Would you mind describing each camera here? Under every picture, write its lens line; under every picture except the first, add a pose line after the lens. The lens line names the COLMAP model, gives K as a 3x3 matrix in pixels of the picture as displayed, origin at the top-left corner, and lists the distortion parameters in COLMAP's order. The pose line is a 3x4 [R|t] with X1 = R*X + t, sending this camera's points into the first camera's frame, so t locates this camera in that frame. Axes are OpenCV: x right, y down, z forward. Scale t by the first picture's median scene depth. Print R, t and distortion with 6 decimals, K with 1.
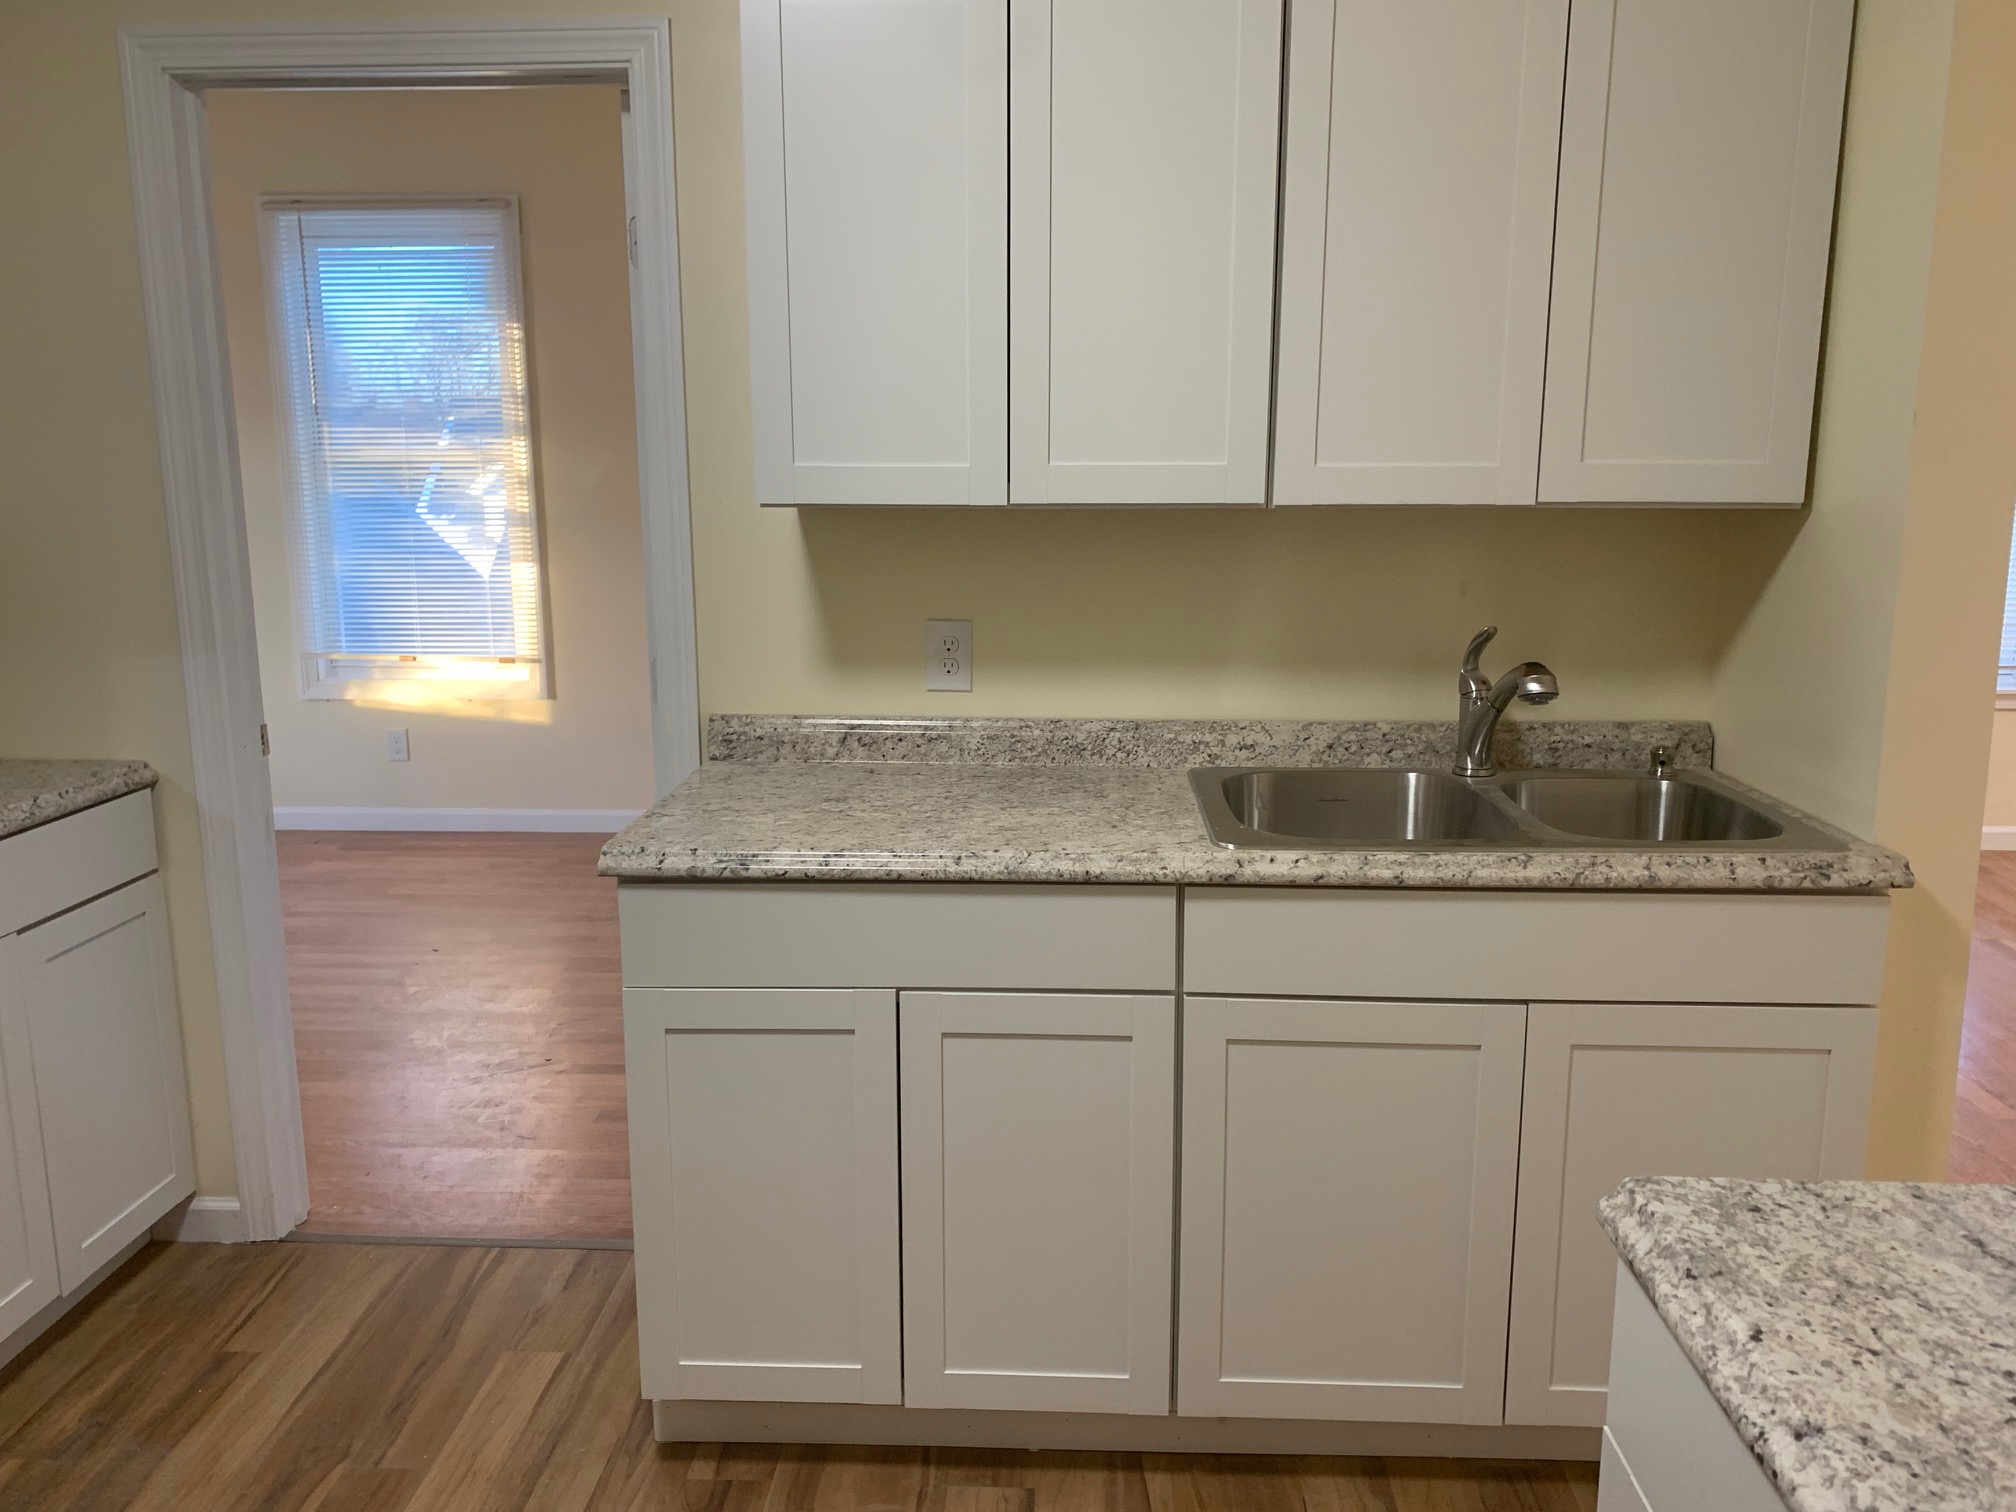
lens RADIAL K [[1524.9, 0, 998.3], [0, 1524.9, 737.6], [0, 0, 1]] dist [0.014850, -0.015317]
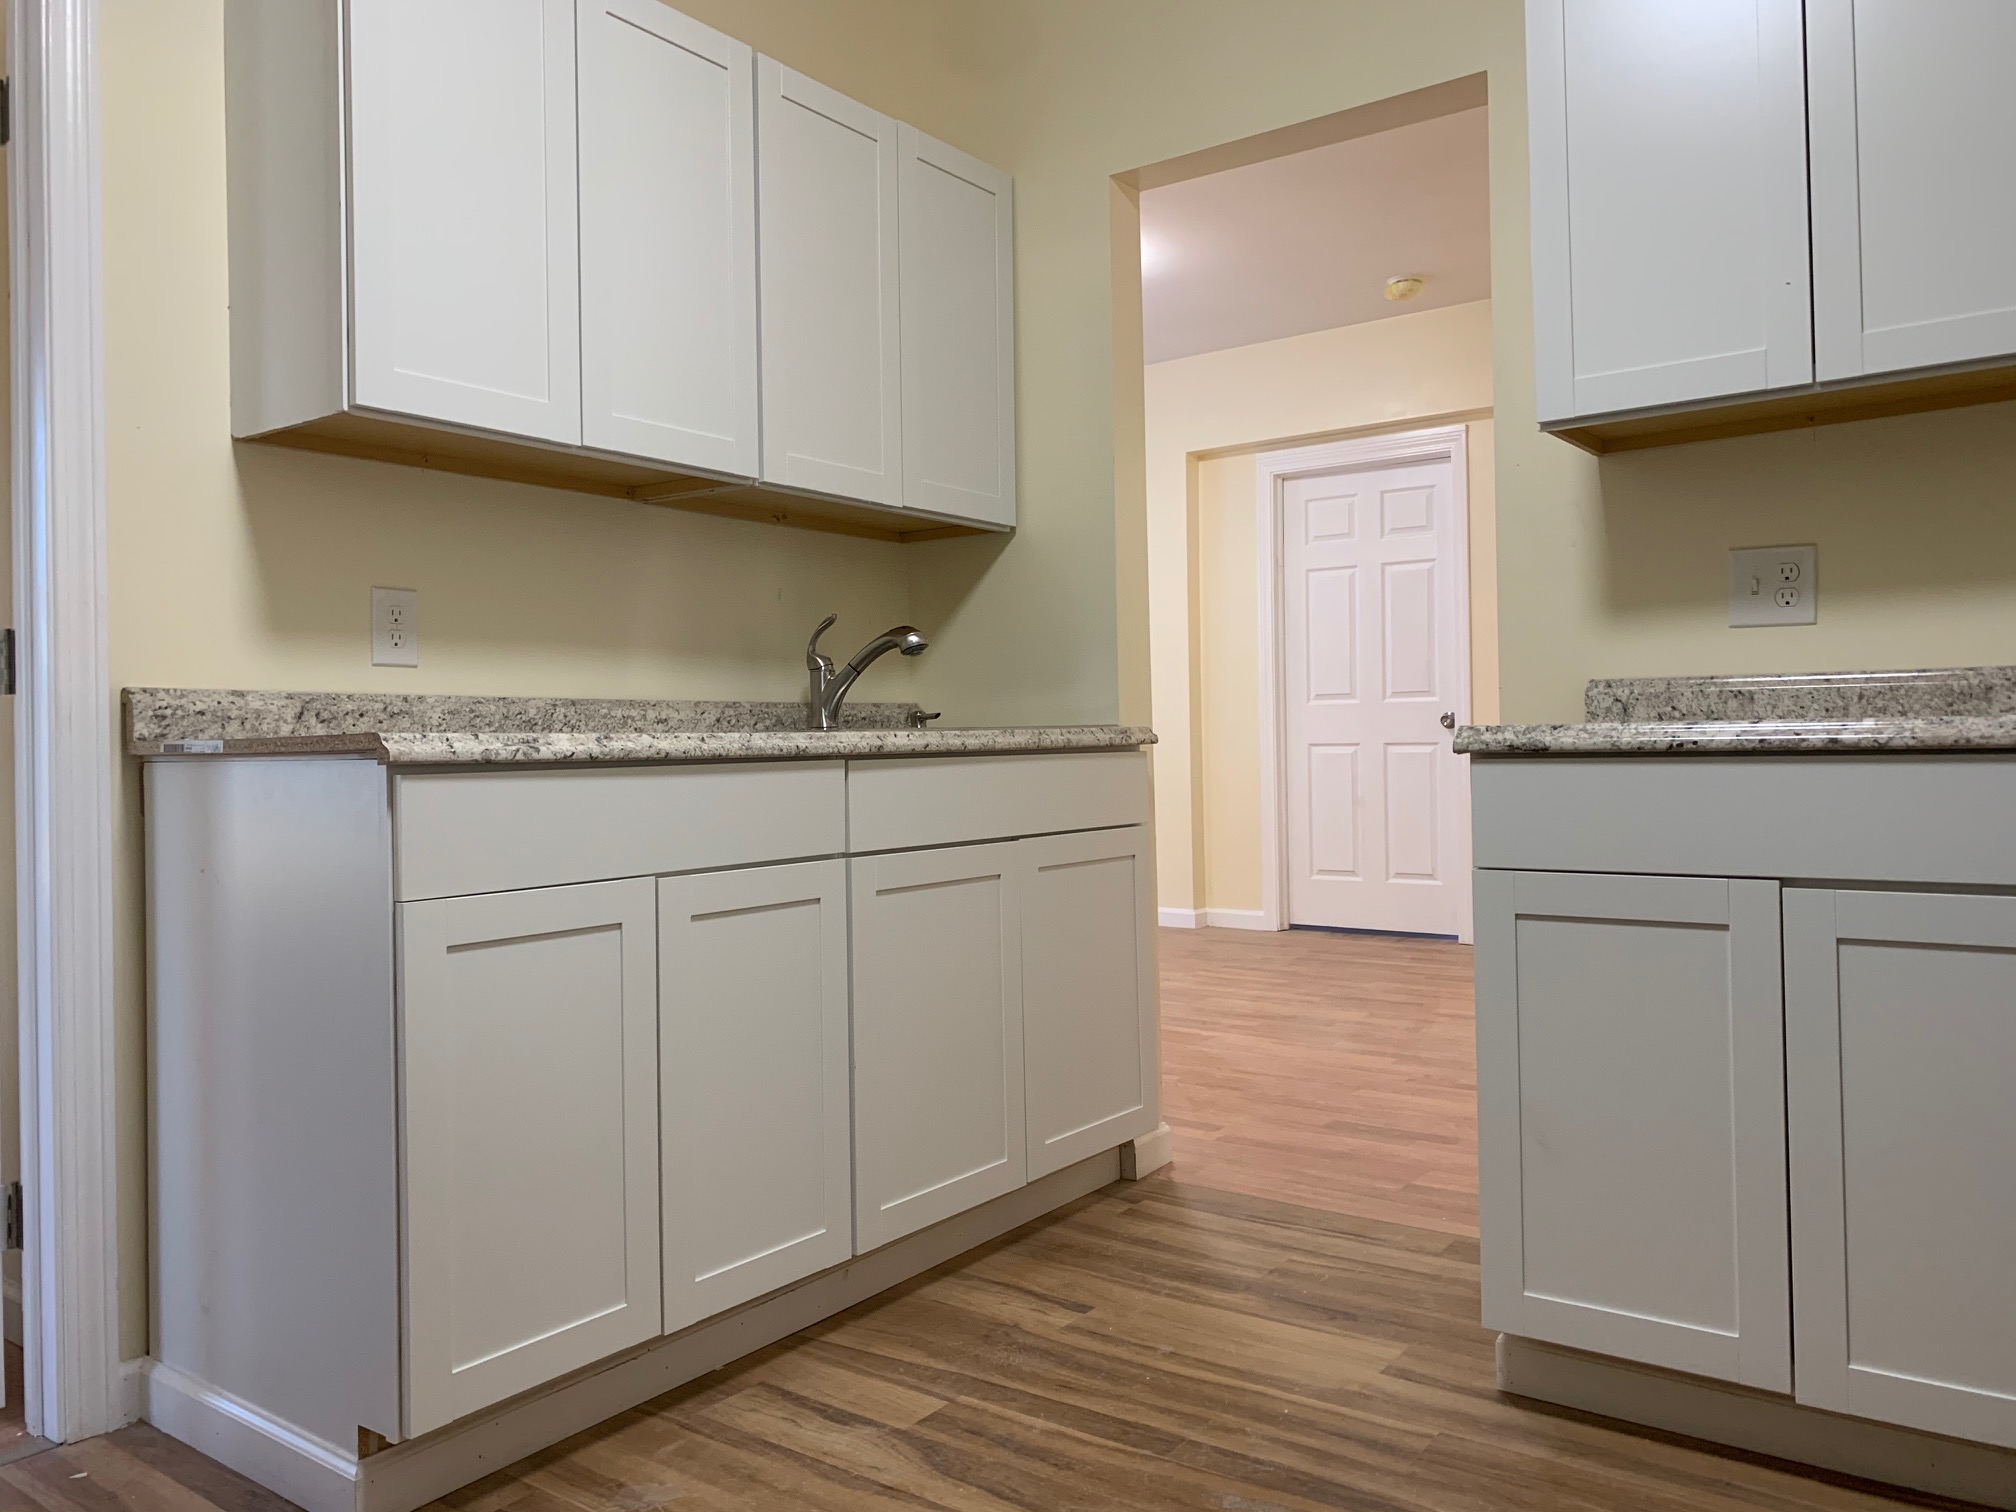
lens RADIAL K [[1524.9, 0, 1009.5], [0, 1524.9, 760.9], [0, 0, 1]] dist [0.014850, -0.015317]
pose [[0.549359, -0.013355, 0.835480, -0.635633], [0.165211, 0.981870, -0.092938, 0.182909], [-0.819091, 0.189087, 0.541605, 0.210453]]
